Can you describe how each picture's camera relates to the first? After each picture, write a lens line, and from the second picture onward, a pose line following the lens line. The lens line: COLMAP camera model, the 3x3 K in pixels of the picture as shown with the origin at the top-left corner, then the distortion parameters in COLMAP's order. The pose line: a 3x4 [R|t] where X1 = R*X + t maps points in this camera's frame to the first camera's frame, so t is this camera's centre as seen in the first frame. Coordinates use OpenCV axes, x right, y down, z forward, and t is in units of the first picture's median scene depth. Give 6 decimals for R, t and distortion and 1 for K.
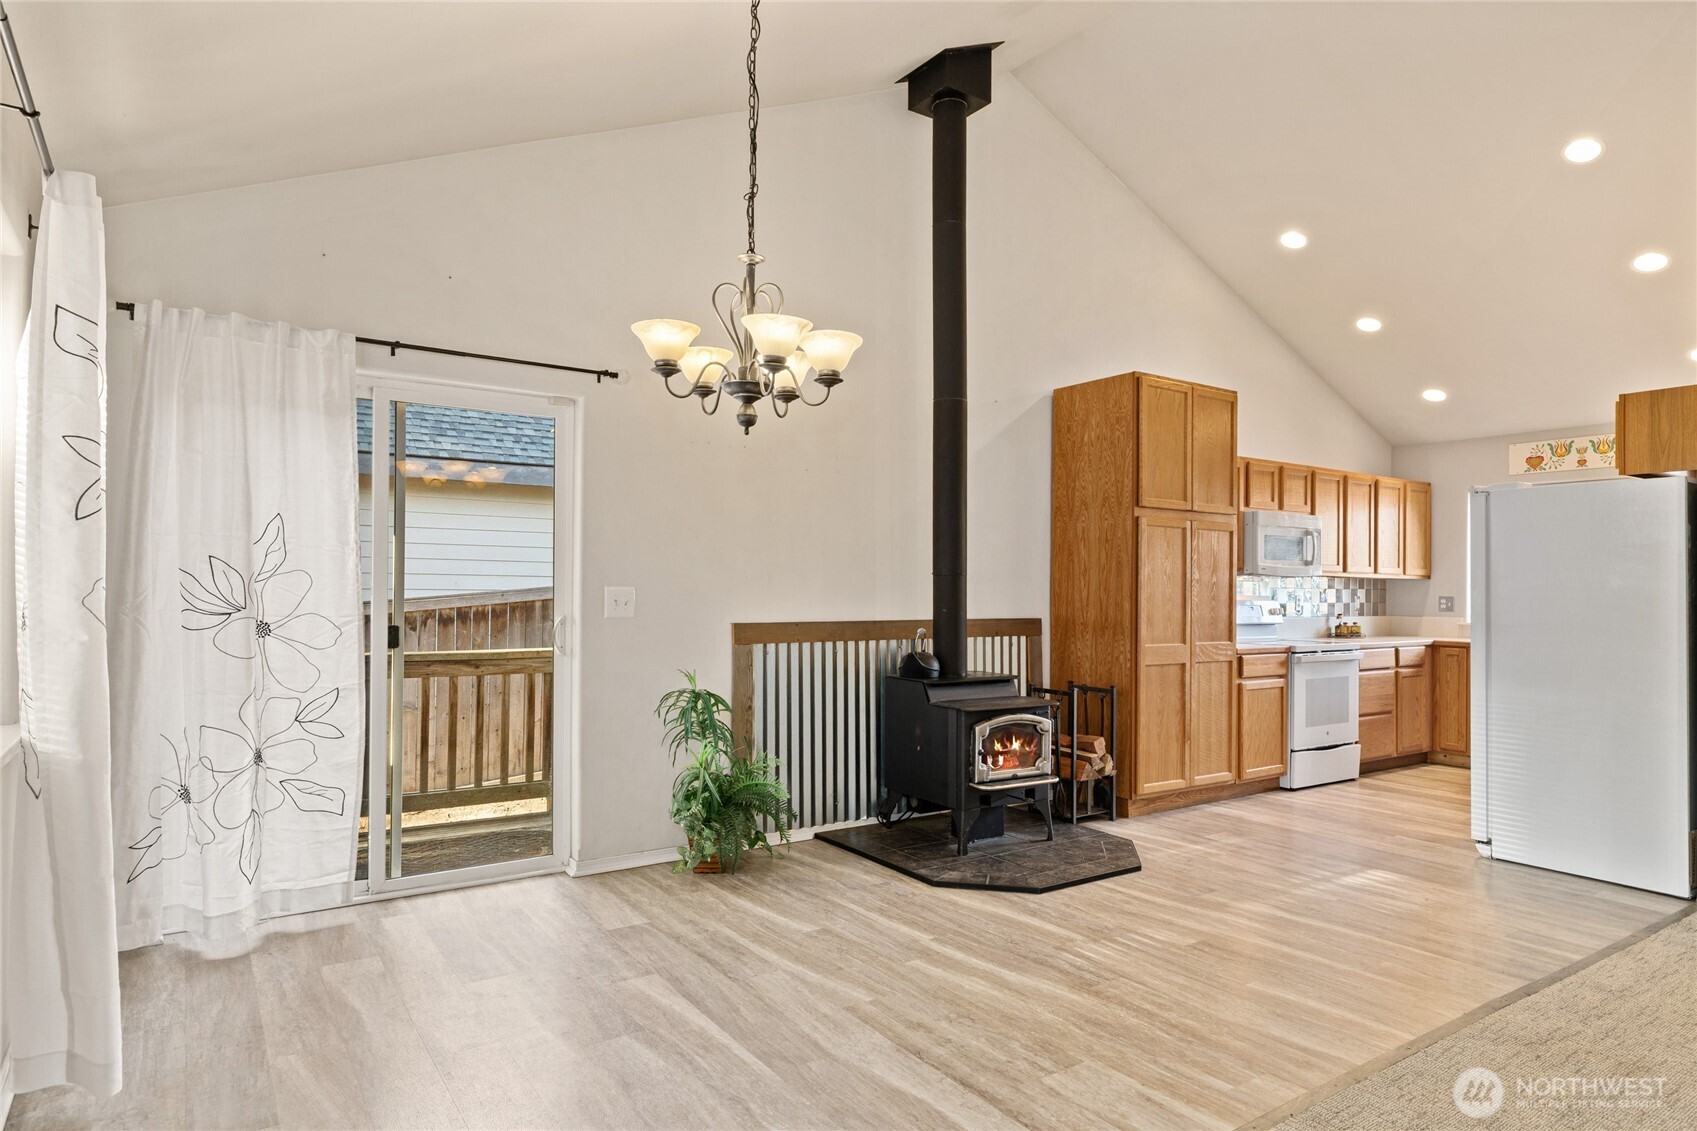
lens RADIAL K [[978.7, 0, 836.8], [0, 978.7, 582.0], [0, 0, 1]] dist [0.003612, 0.000685]
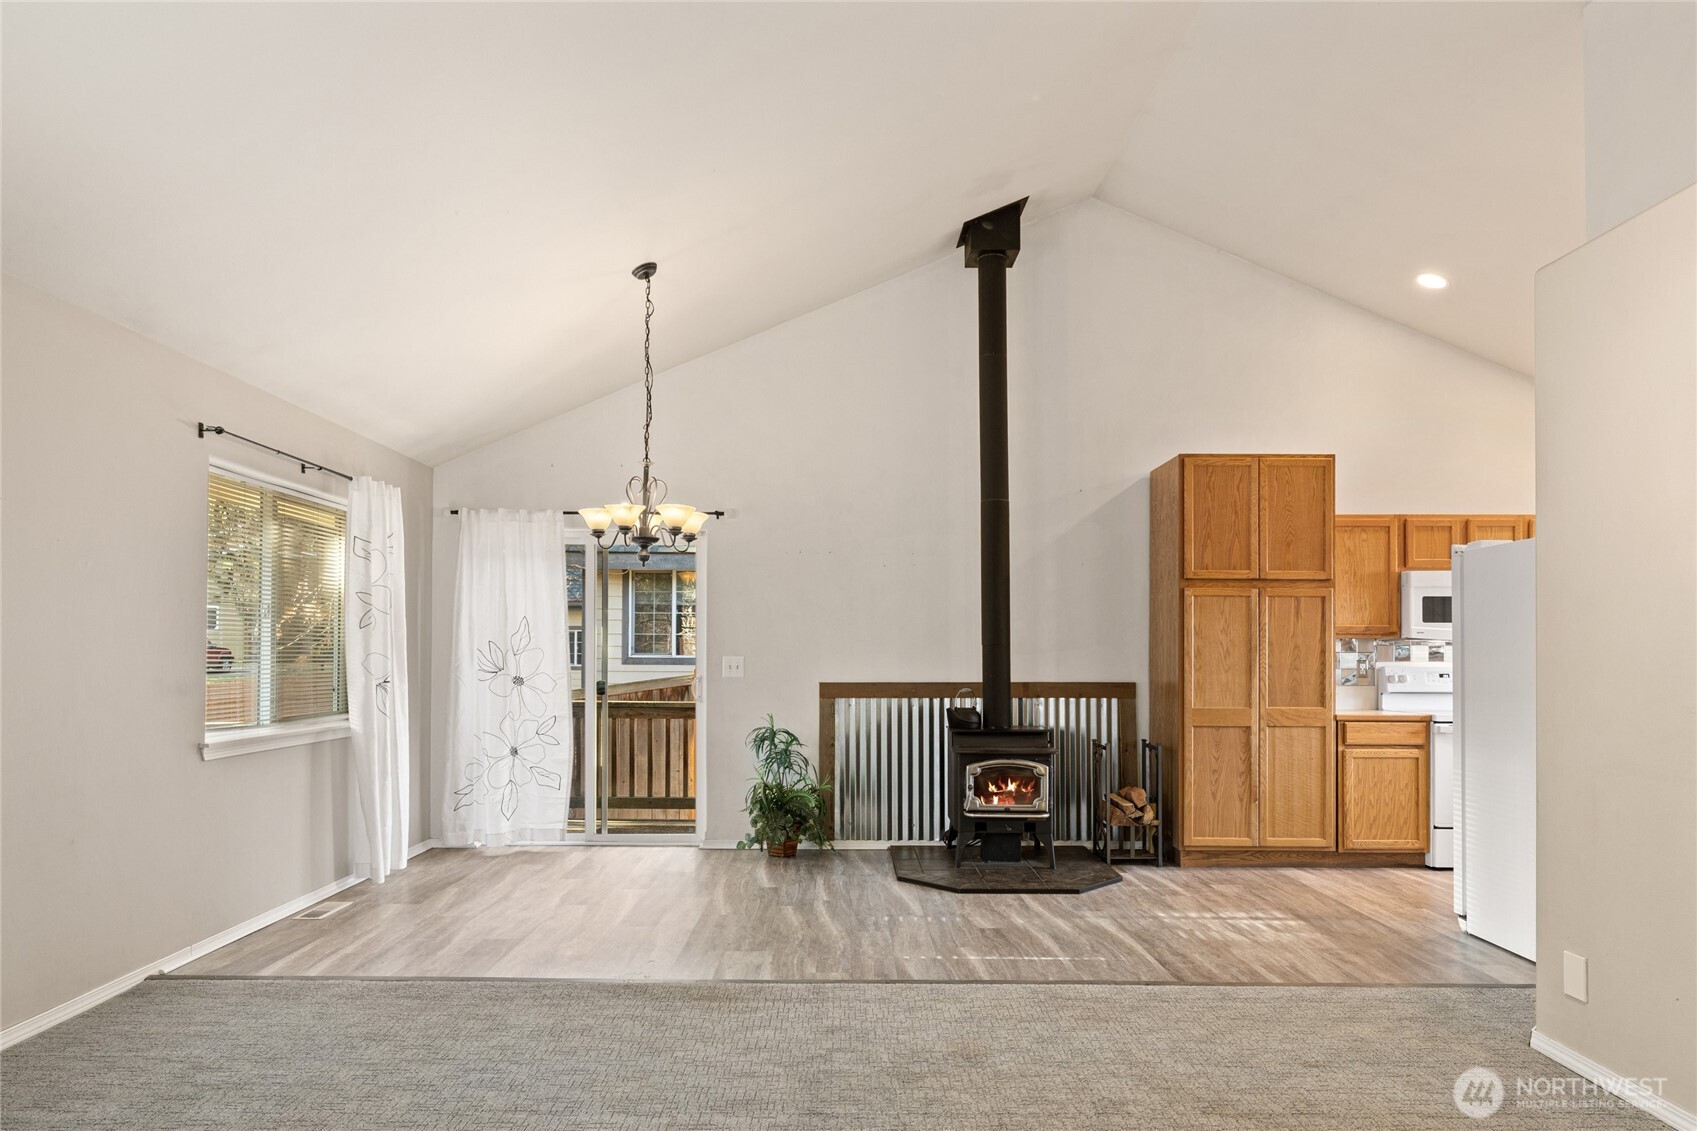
lens RADIAL K [[1048.2, 0, 841.0], [0, 1048.2, 645.2], [0, 0, 1]] dist [-0.000444, 0.004438]
pose [[0.828543, -0.012264, -0.559792, 0.637892], [0.008359, 0.999920, -0.009534, 0.003948], [0.559863, 0.003220, 0.828579, -0.169074]]
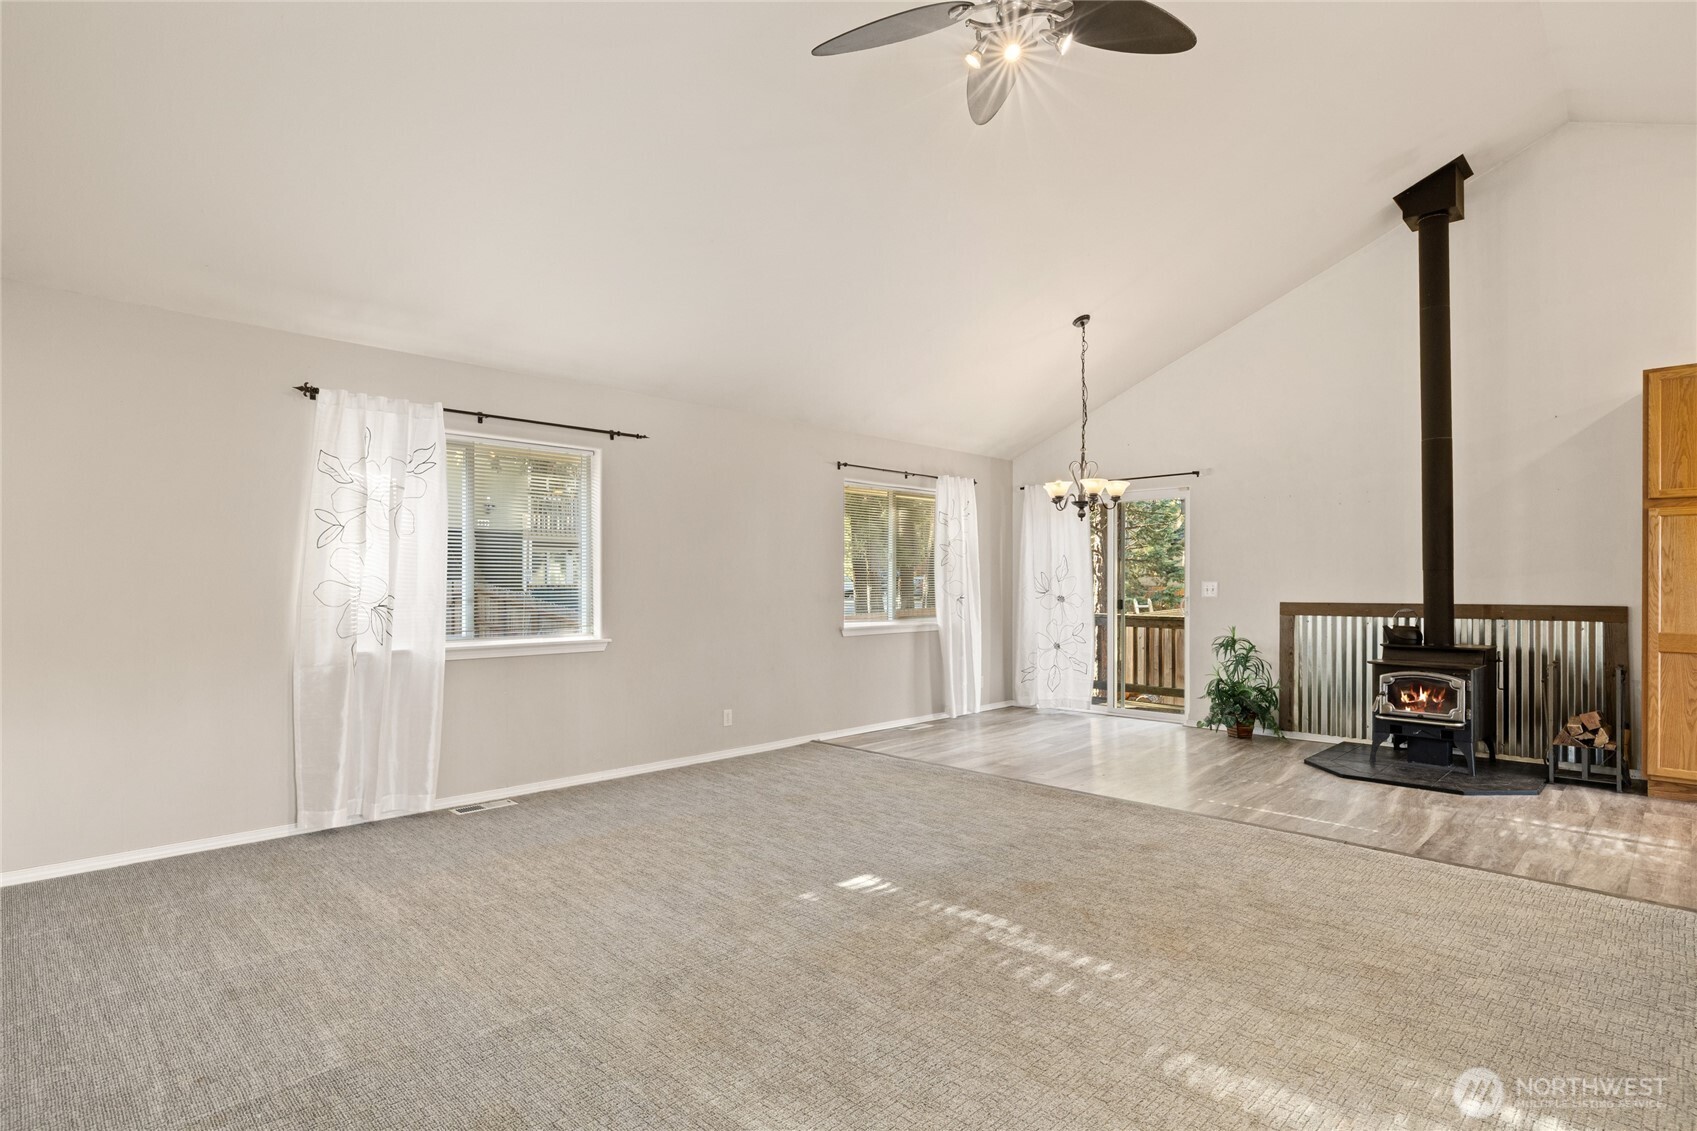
lens RADIAL K [[859.3, 0, 843.8], [0, 859.3, 581.3], [0, 0, 1]] dist [0.001945, 0.001463]
pose [[0.196280, -0.011782, -0.980477, 1.034695], [0.008681, 0.999909, -0.010278, 0.012708], [0.980509, -0.006495, 0.196365, -0.022471]]
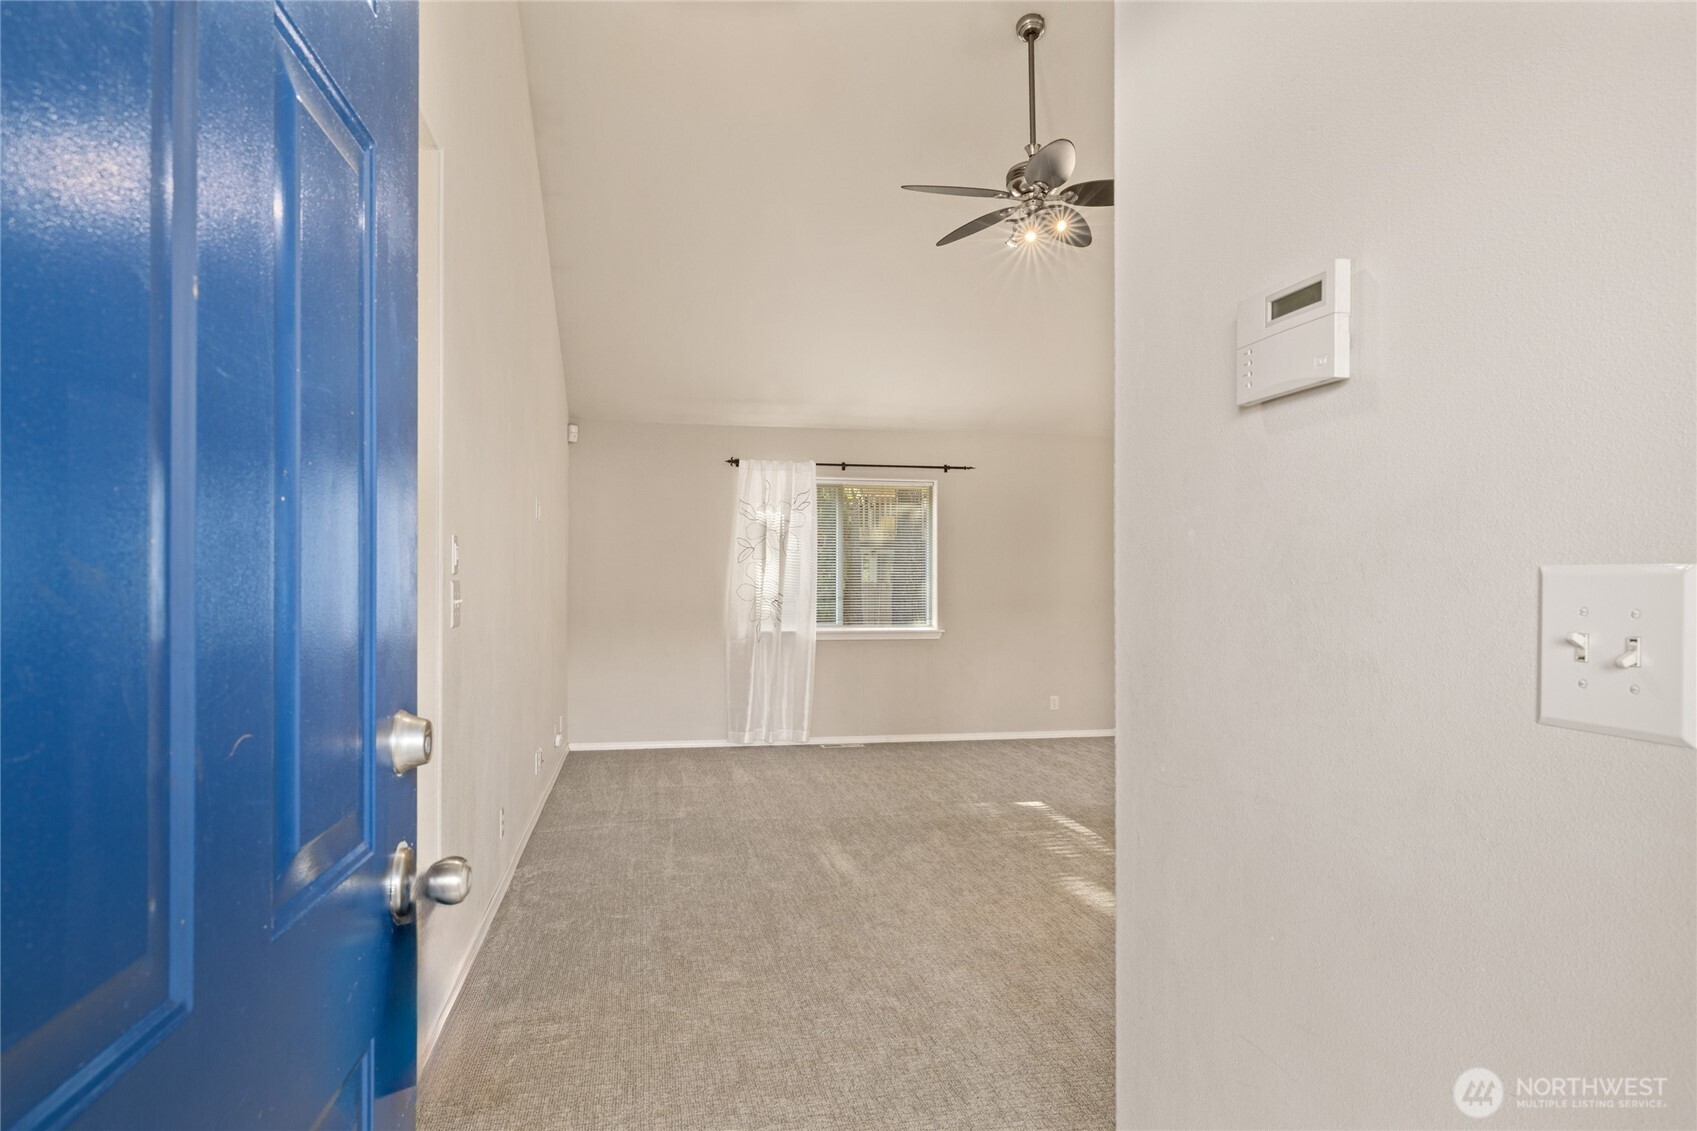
lens RADIAL K [[978.7, 0, 841.5], [0, 978.7, 579.9], [0, 0, 1]] dist [0.003612, 0.000685]
pose [[-0.371259, -0.017652, -0.928362, 1.452031], [0.002661, 0.999795, -0.020074, 0.023707], [0.928526, -0.009923, -0.371136, 0.355158]]
